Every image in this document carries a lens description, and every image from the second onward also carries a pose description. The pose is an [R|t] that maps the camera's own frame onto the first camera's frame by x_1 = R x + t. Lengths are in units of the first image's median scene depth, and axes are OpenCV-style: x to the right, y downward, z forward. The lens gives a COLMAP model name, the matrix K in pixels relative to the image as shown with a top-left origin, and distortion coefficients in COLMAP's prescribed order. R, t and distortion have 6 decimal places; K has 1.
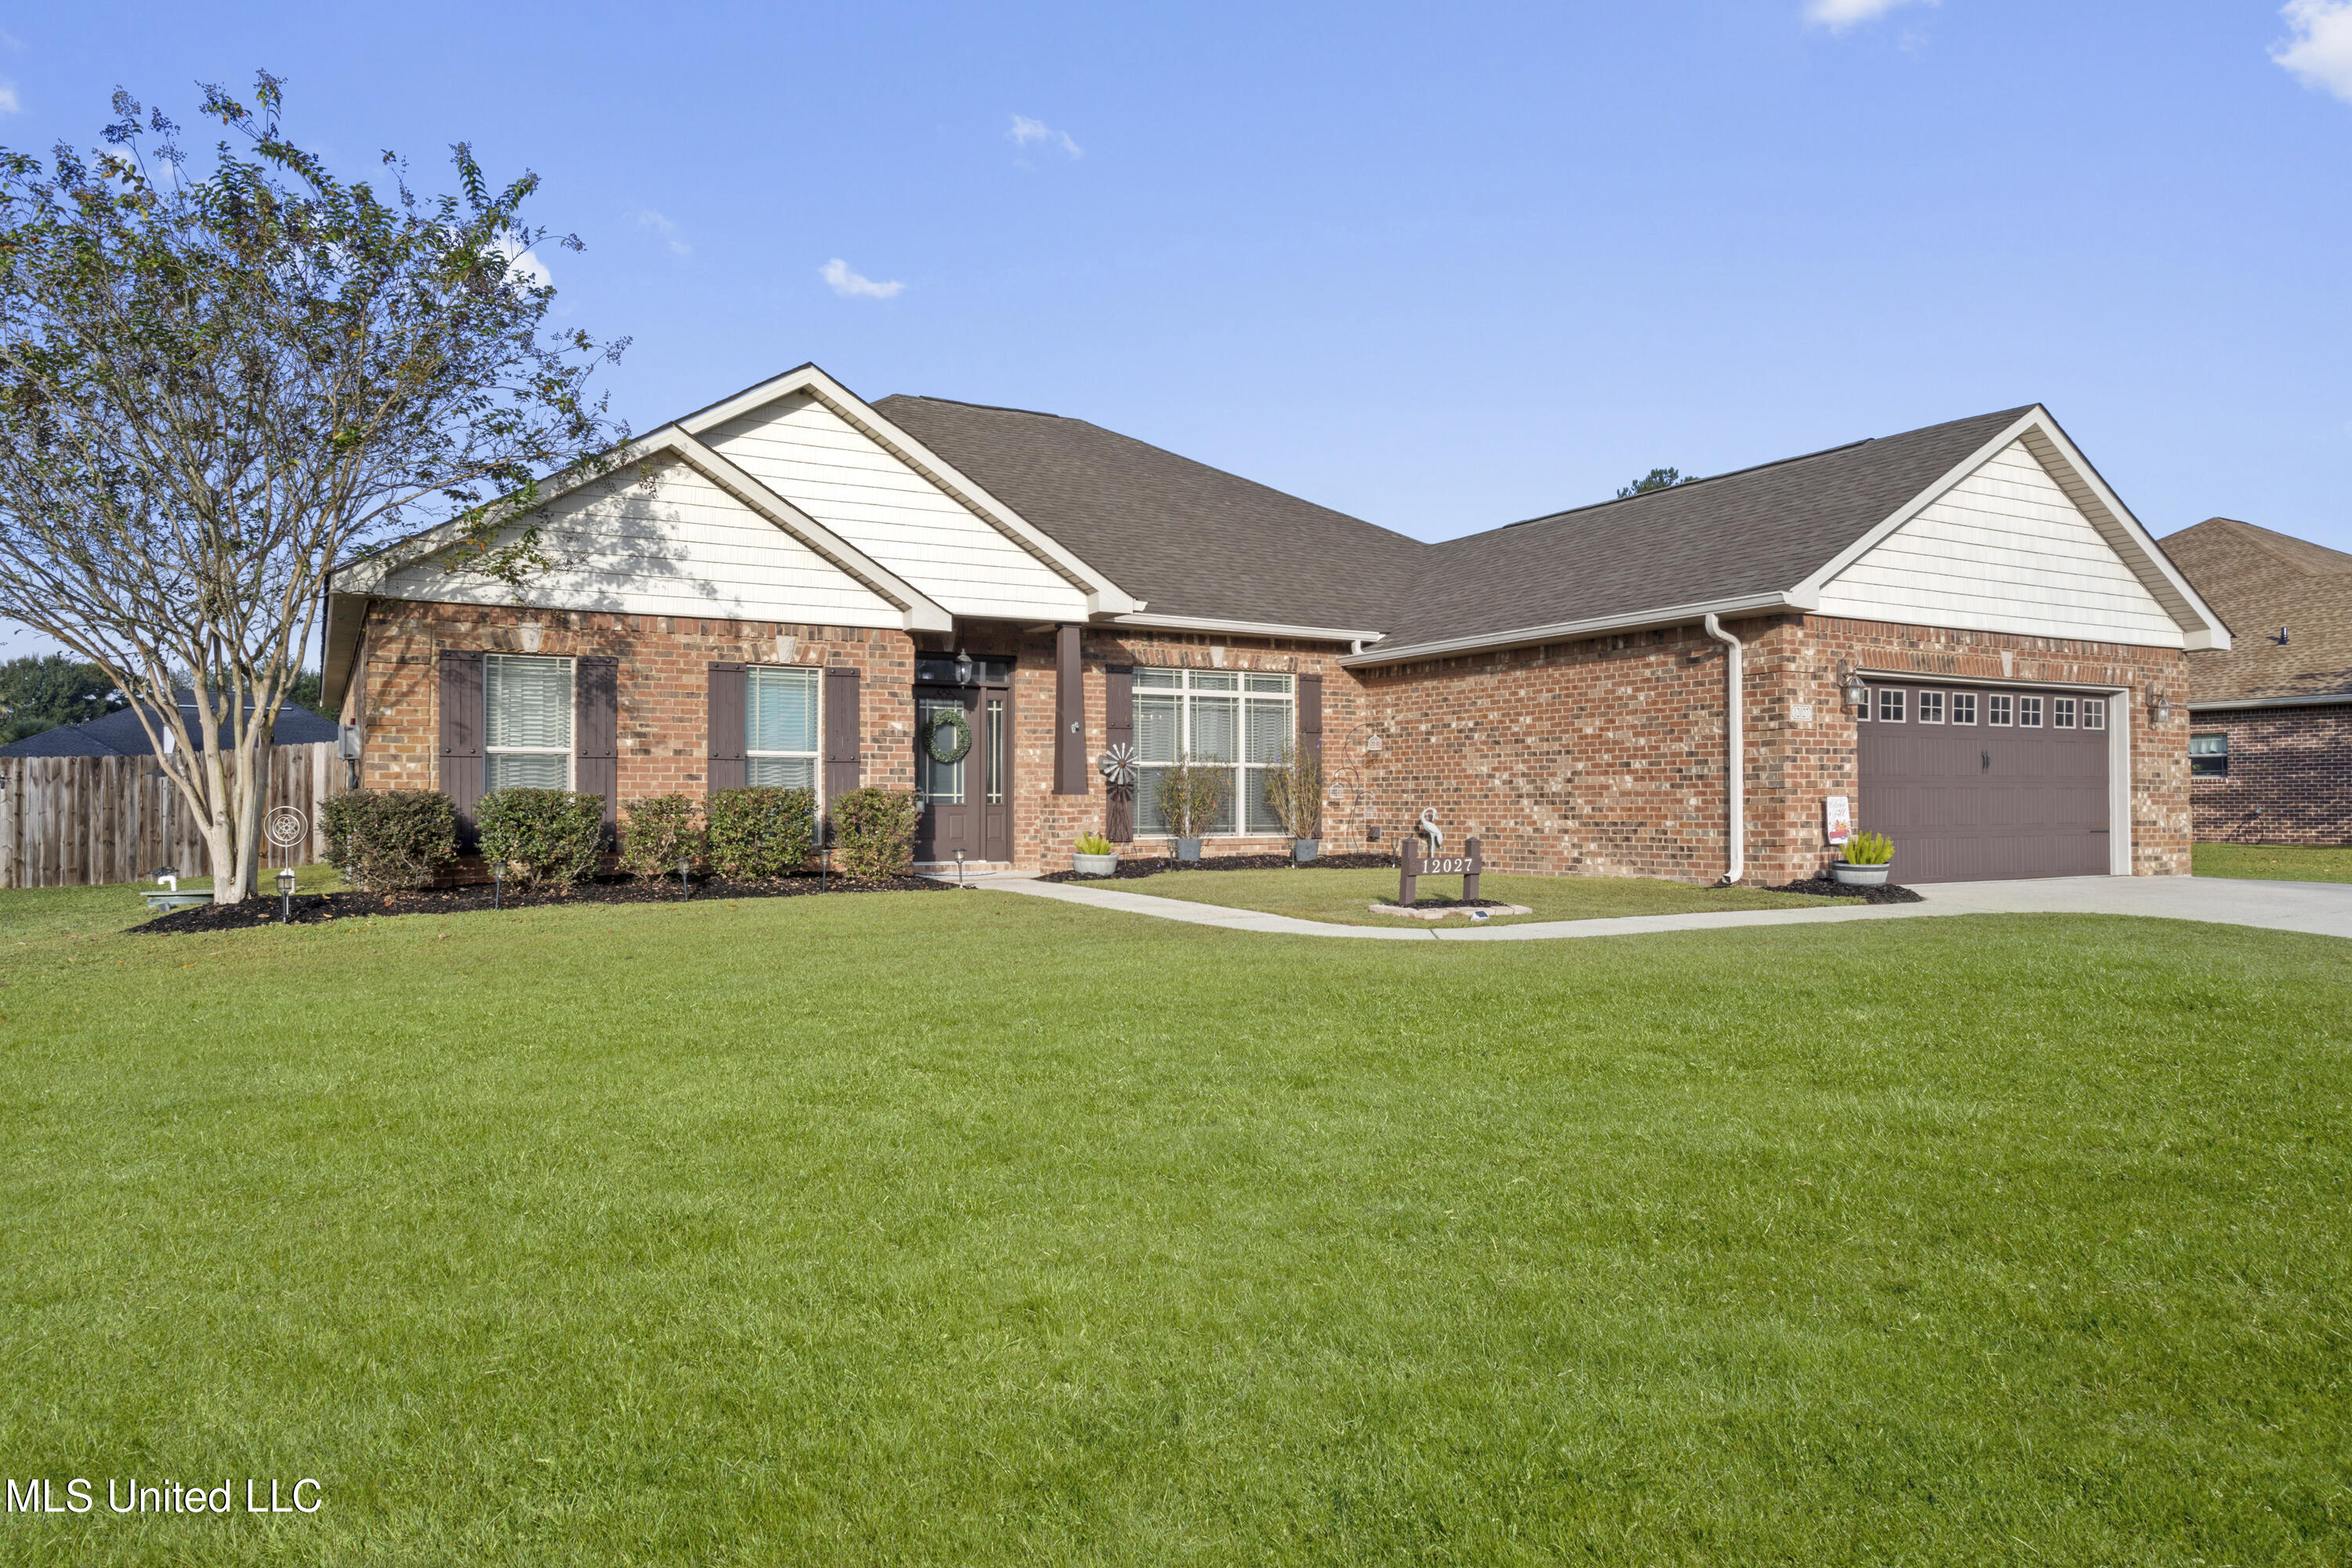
lens RADIAL K [[1549.2, 0, 1176.0], [0, 1549.2, 784.0], [0, 0, 1]] dist [-0.005026, -0.000261]
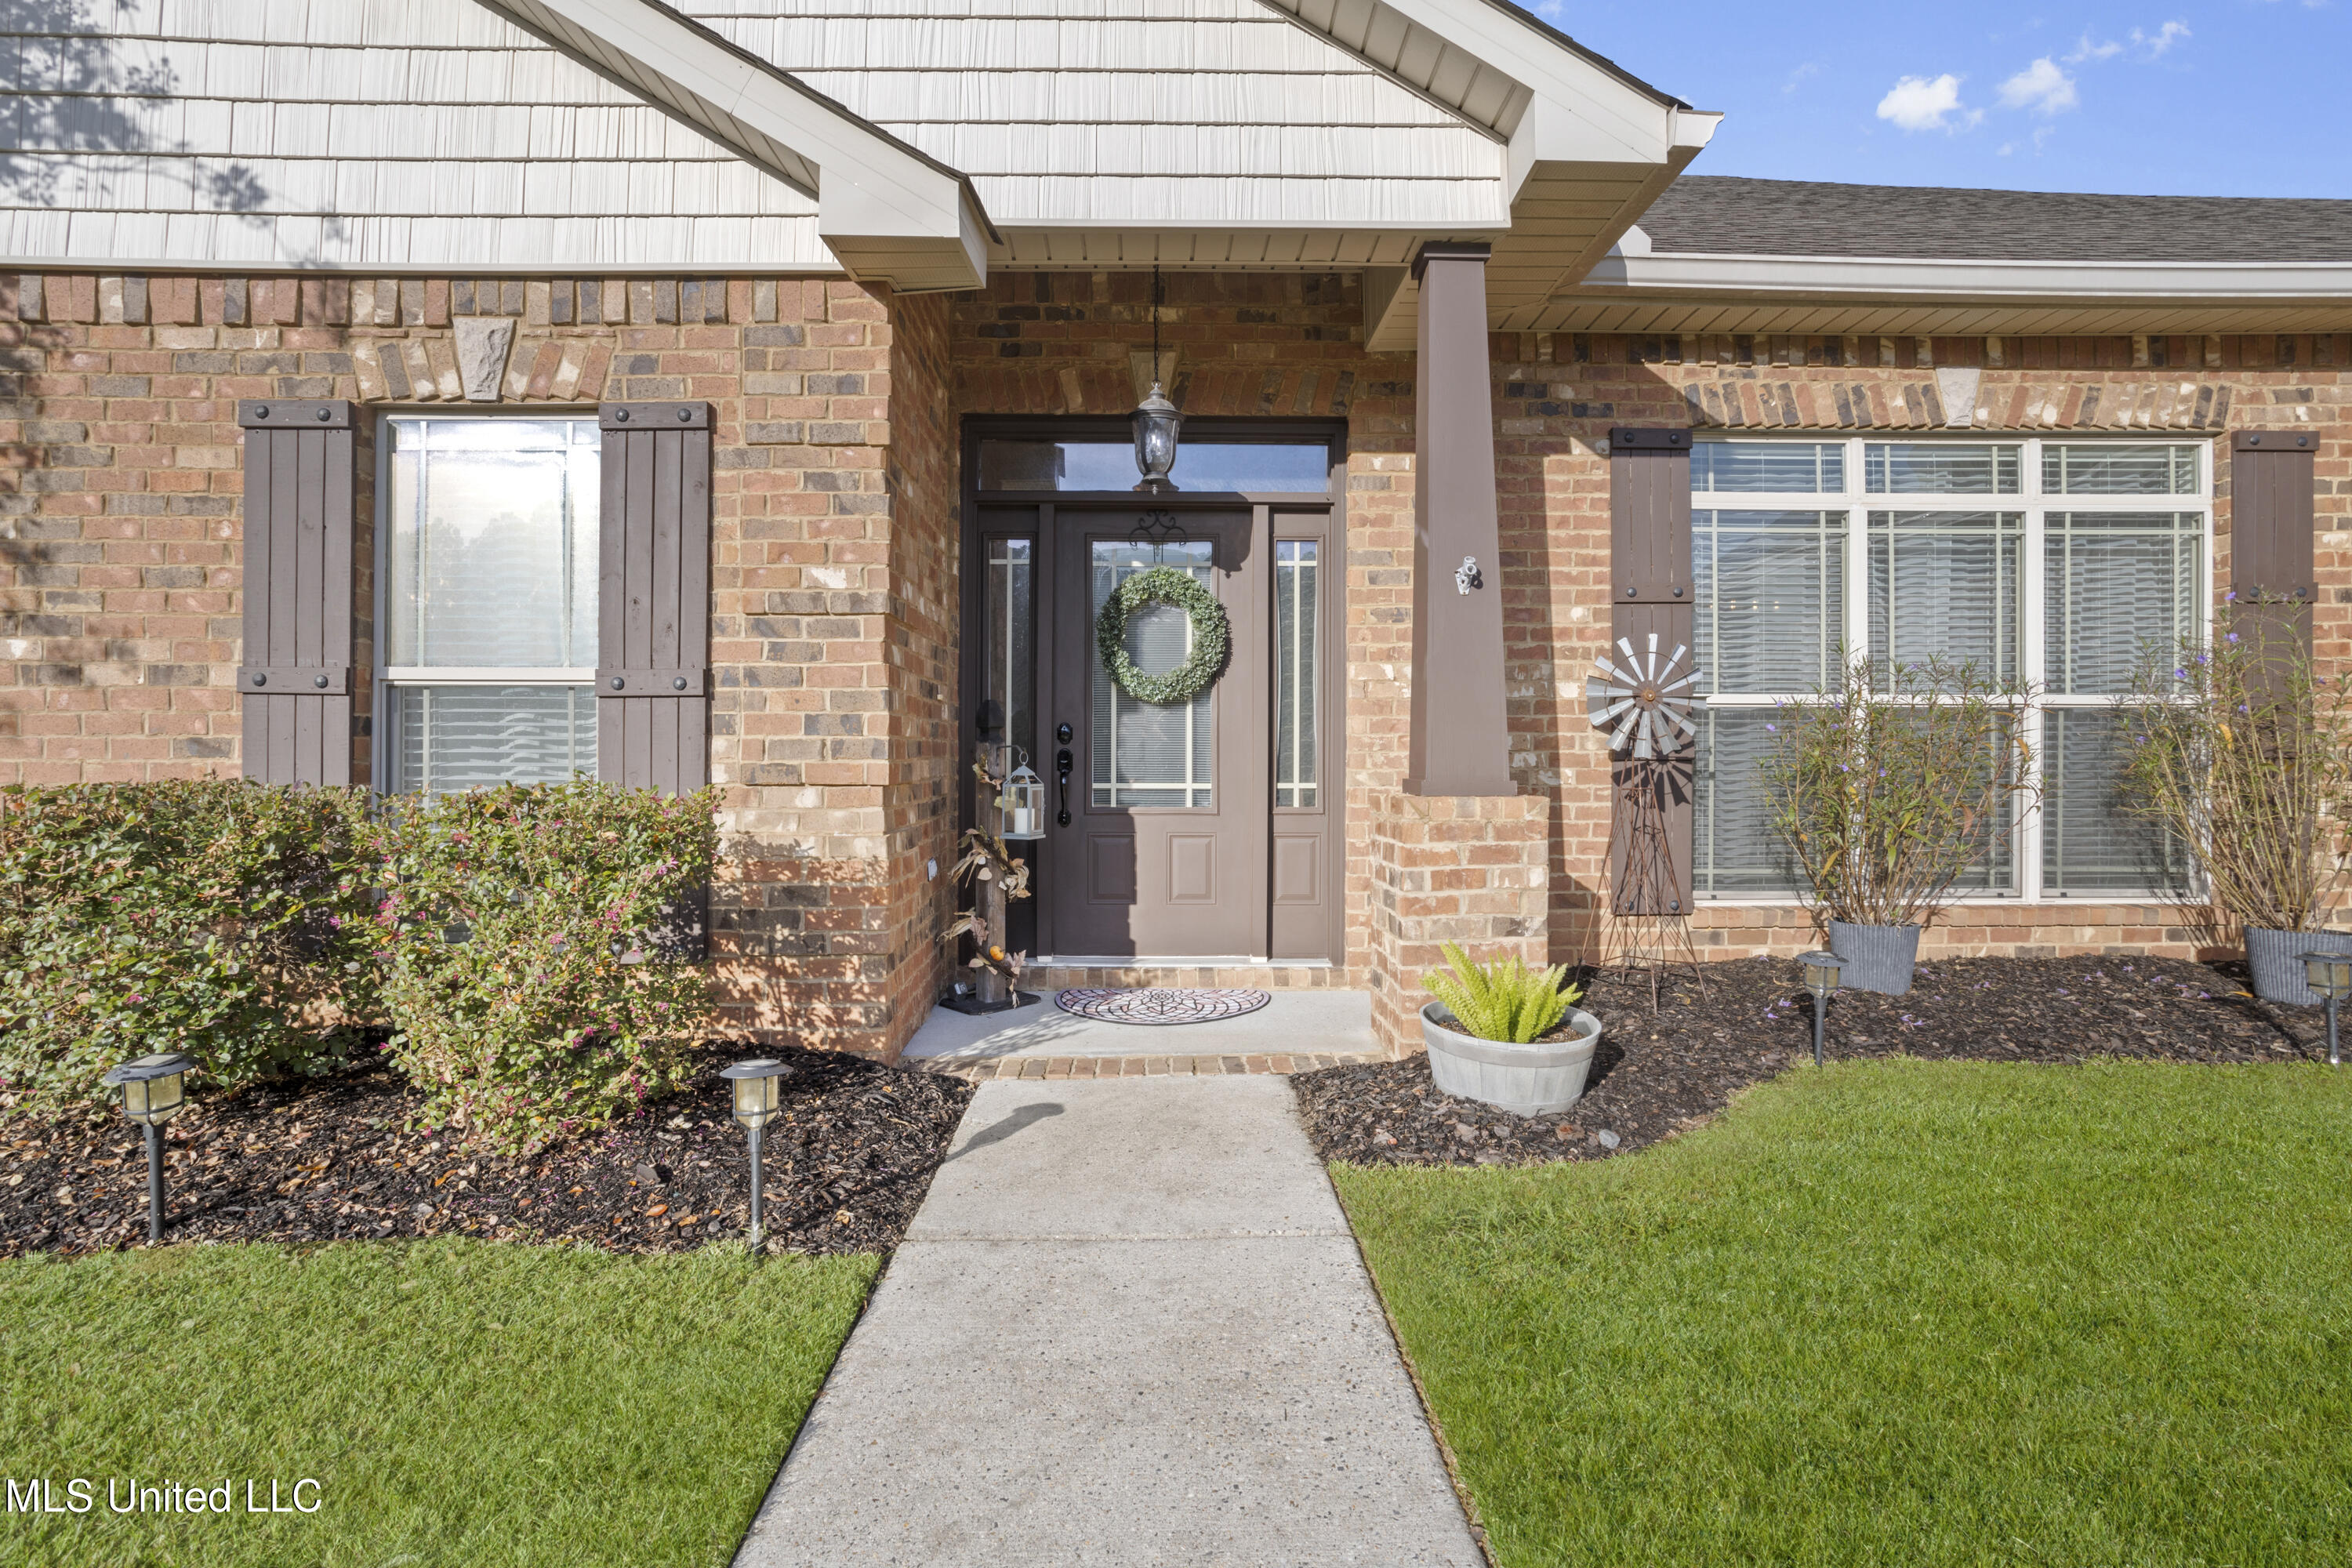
lens RADIAL K [[1140.3, 0, 1158.2], [0, 1140.3, 765.5], [0, 0, 1]] dist [-0.053867, 0.035931]
pose [[0.872384, 0.001700, -0.488819, -0.008109], [0.005952, 0.999883, 0.014099, -0.002199], [0.488786, -0.015209, 0.872271, 0.725421]]
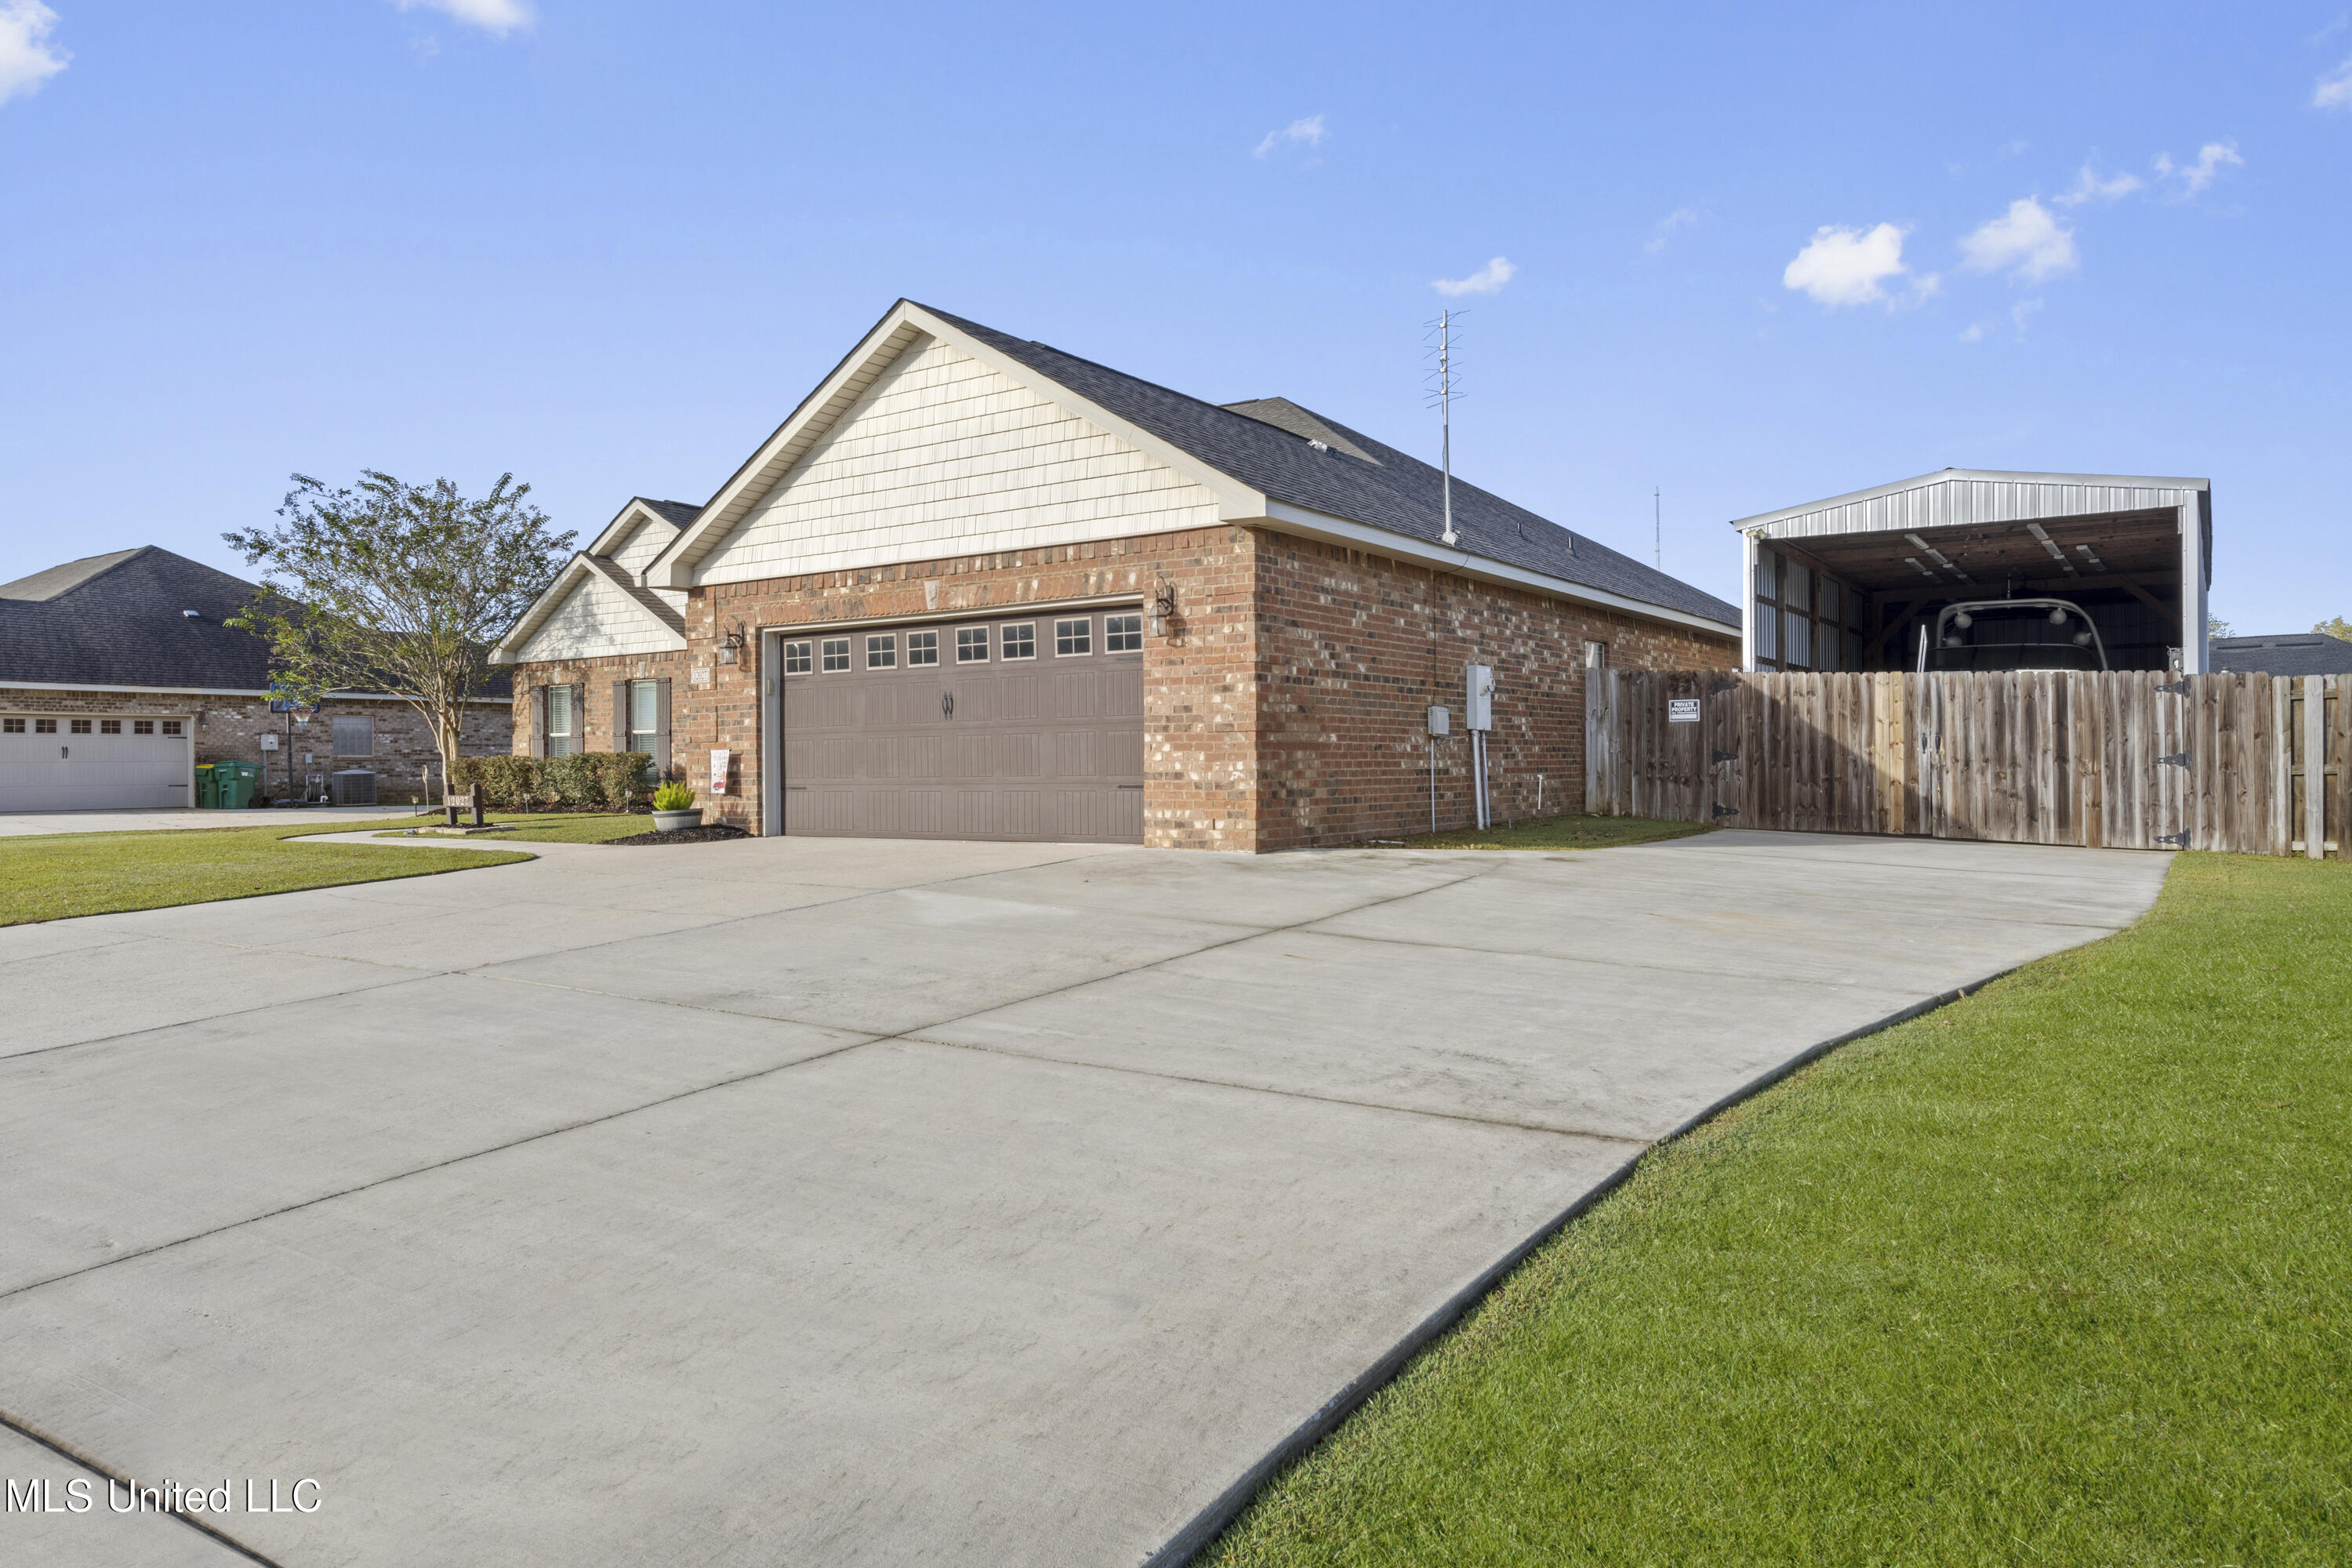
lens RADIAL K [[1549.2, 0, 1176.0], [0, 1549.2, 784.0], [0, 0, 1]] dist [-0.005026, -0.000261]
pose [[0.416374, 0.008339, -0.909155, 1.286023], [0.022271, 0.999564, 0.019368, 0.015044], [0.908921, -0.028312, 0.416006, 0.694275]]
